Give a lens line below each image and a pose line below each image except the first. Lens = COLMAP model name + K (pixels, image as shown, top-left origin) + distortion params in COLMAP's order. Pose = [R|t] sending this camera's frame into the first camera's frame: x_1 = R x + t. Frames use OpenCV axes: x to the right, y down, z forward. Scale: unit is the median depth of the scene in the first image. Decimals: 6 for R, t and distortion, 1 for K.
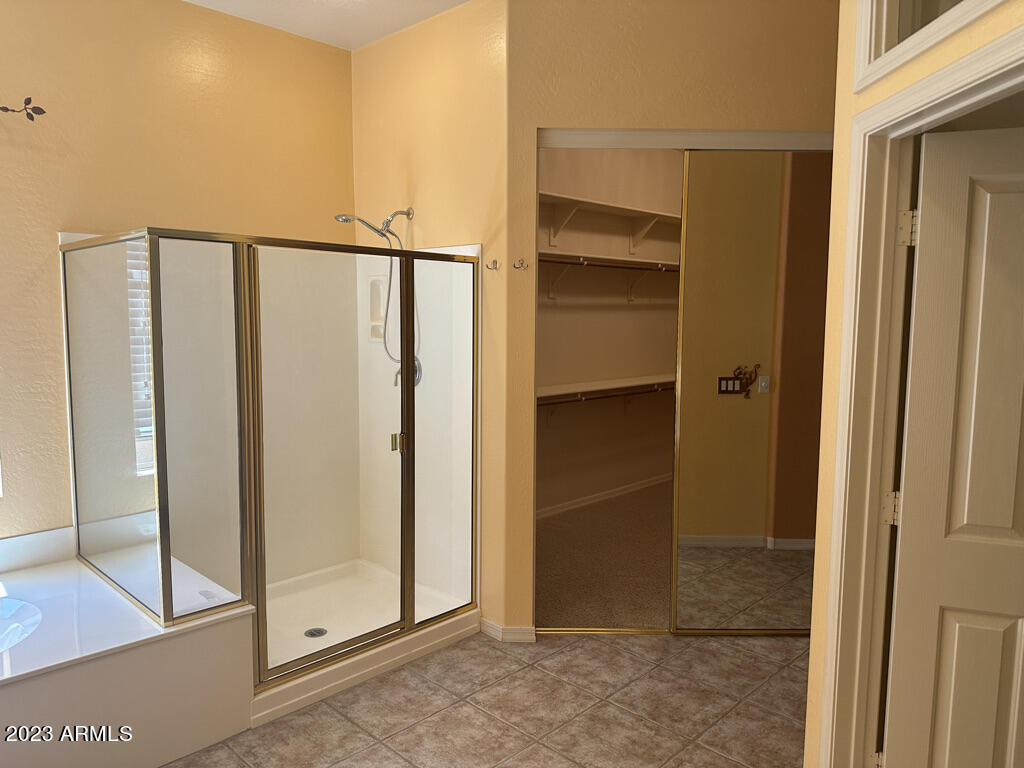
lens RADIAL K [[718.2, 0, 513.5], [0, 718.2, 375.3], [0, 0, 1]] dist [0.062253, -0.082211]
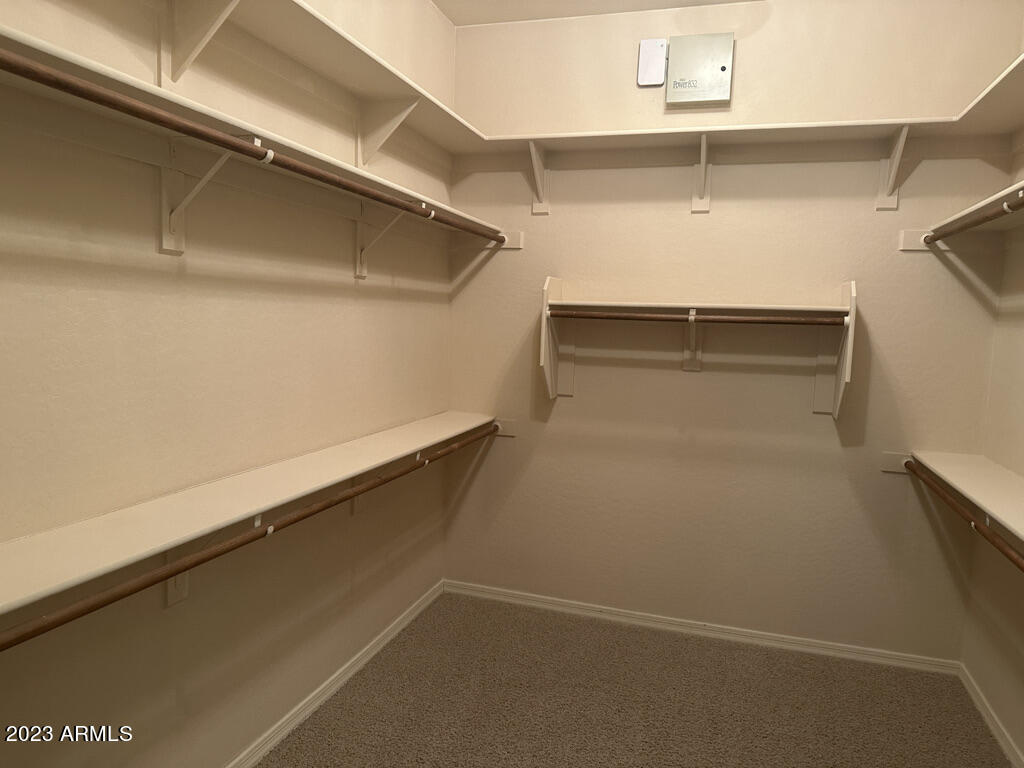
lens RADIAL K [[718.2, 0, 506.8], [0, 718.2, 388.7], [0, 0, 1]] dist [0.062253, -0.082211]
pose [[0.895180, -0.017499, 0.445362, 0.041087], [0.009493, 0.999751, 0.020201, -0.043956], [-0.445604, -0.013856, 0.895123, 0.596564]]
